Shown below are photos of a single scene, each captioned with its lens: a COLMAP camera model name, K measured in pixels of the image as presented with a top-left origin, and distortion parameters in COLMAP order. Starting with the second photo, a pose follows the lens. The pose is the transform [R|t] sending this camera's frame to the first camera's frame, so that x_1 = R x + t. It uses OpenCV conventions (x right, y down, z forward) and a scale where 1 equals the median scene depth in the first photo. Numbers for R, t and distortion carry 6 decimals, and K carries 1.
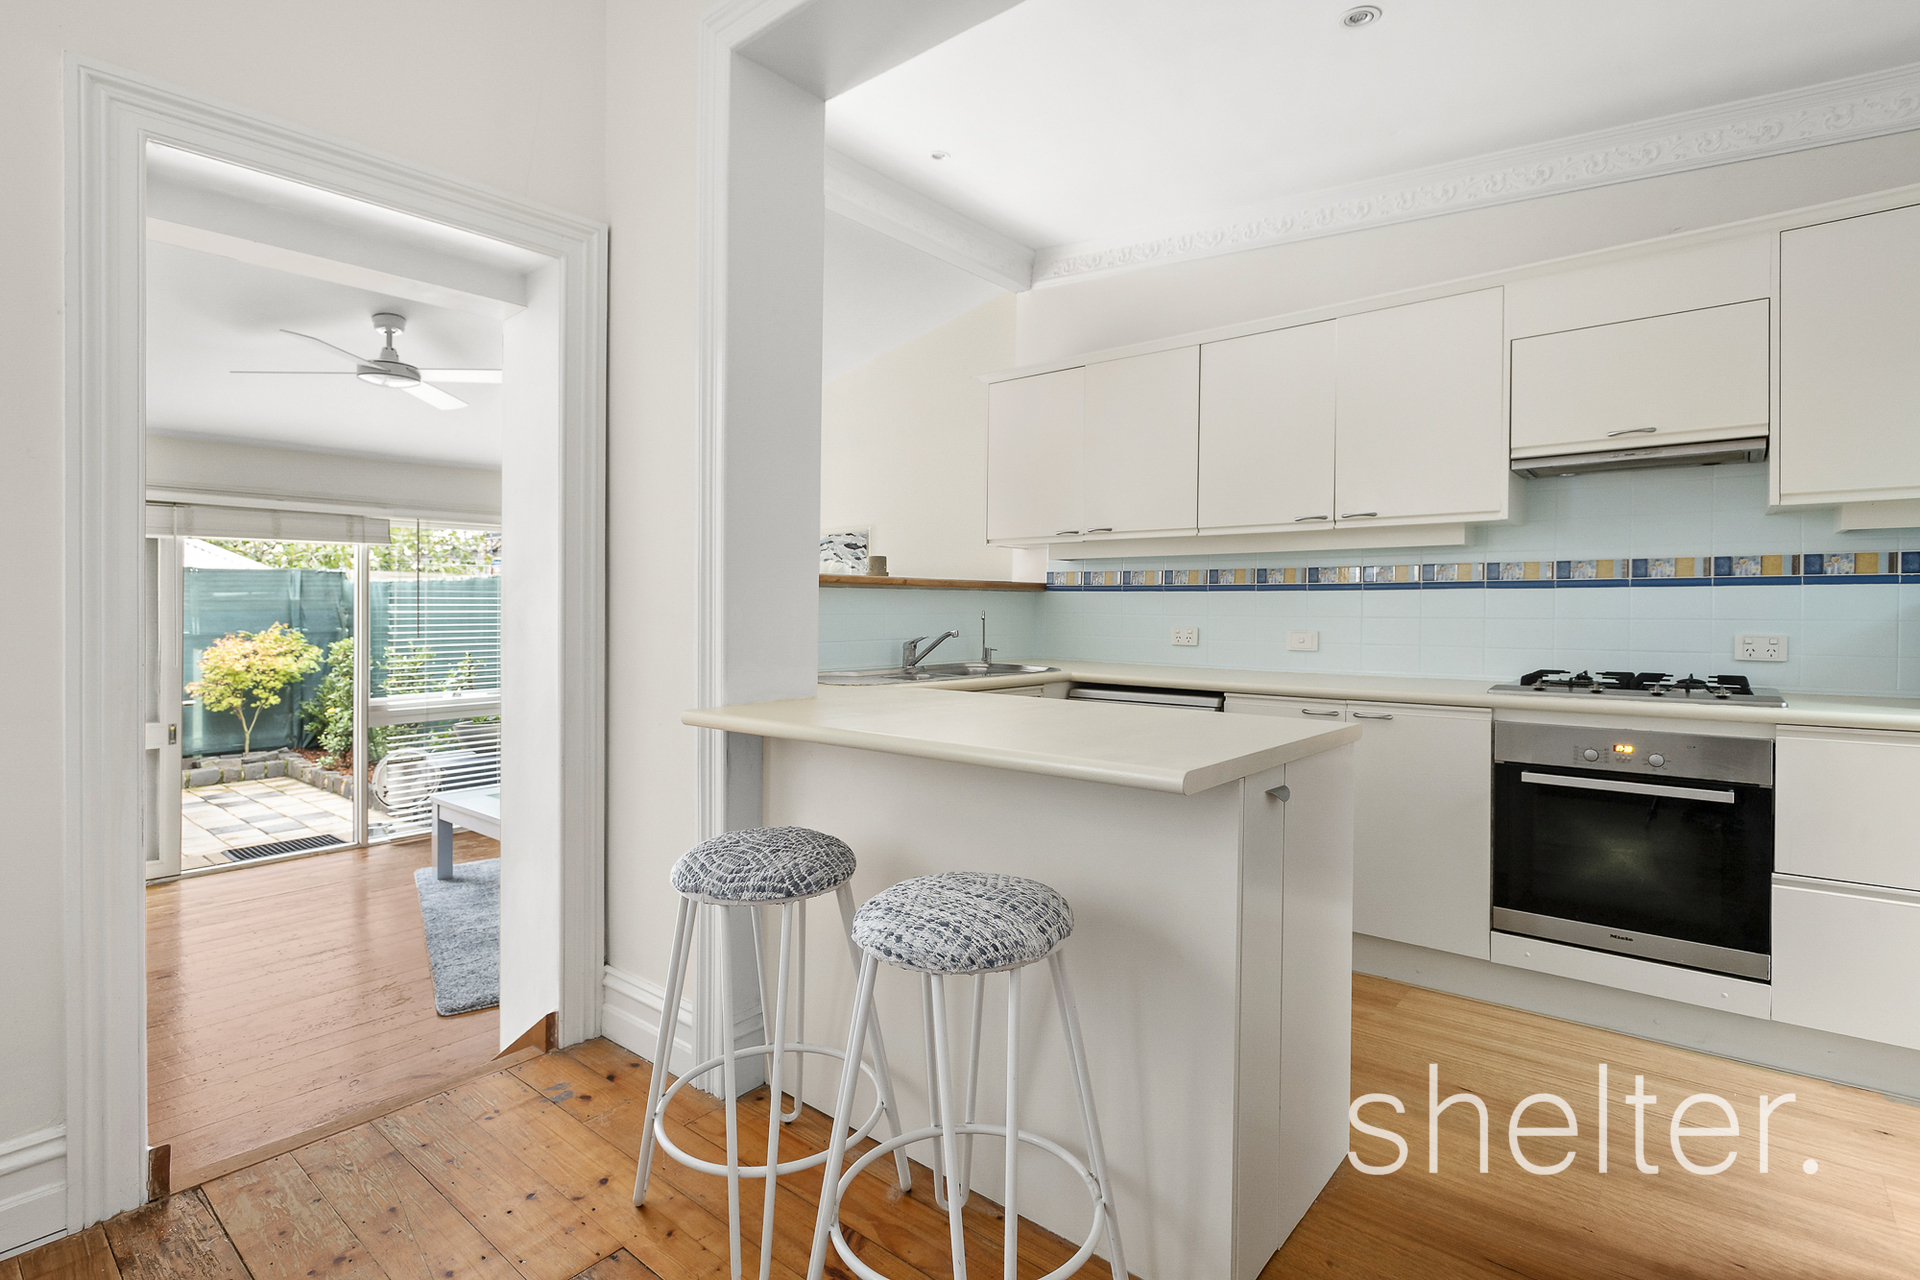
lens RADIAL K [[922.5, 0, 962.9], [0, 922.5, 617.4], [0, 0, 1]] dist [-0.012339, -0.000478]
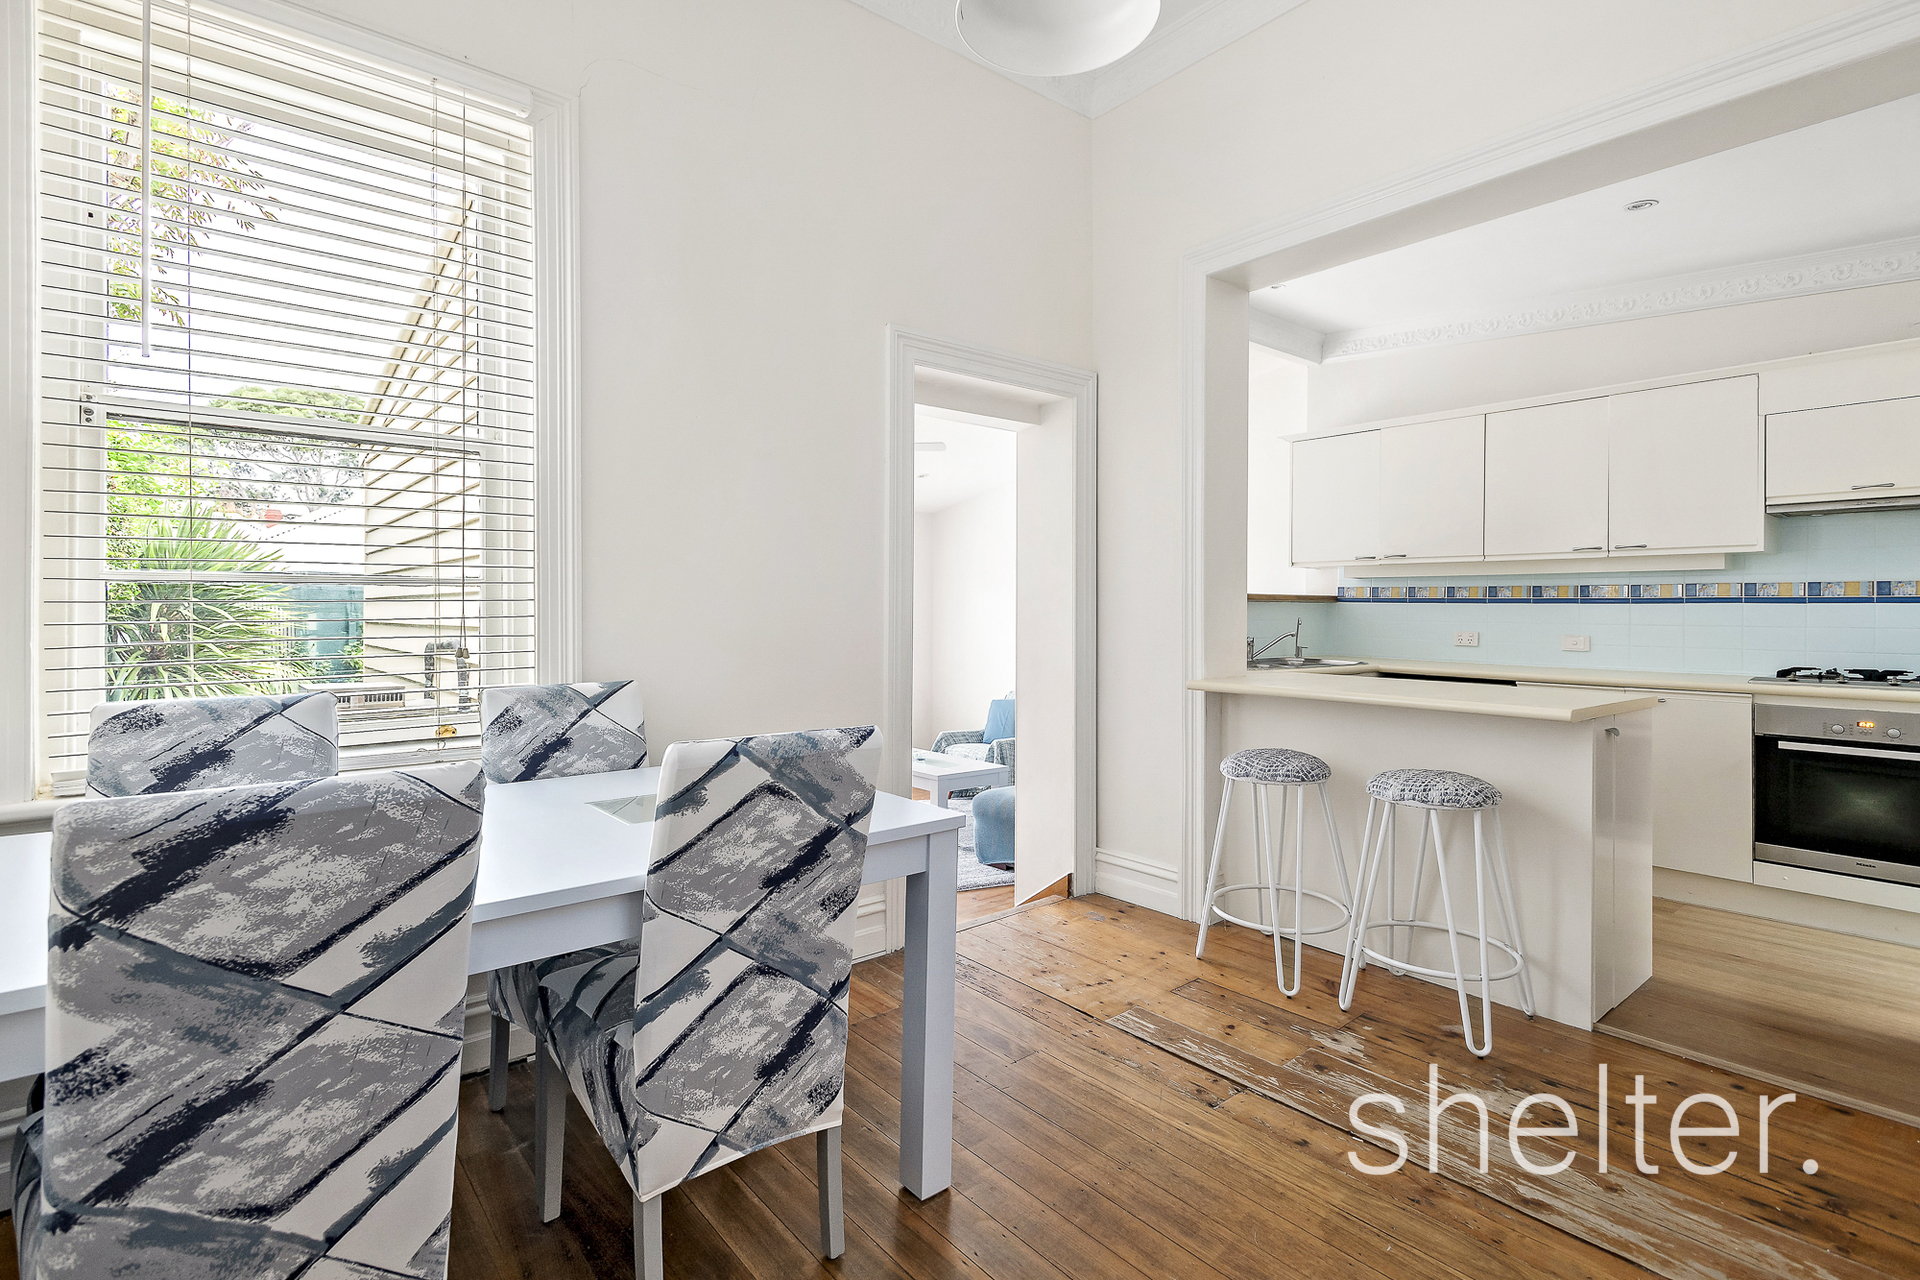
lens RADIAL K [[892.4, 0, 953.7], [0, 892.4, 602.5], [0, 0, 1]] dist [0.000405, -0.000719]
pose [[0.980095, -0.000965, -0.198527, -0.289064], [-0.002340, 0.999863, -0.016414, -0.010587], [0.198515, 0.016552, 0.979958, -0.480773]]
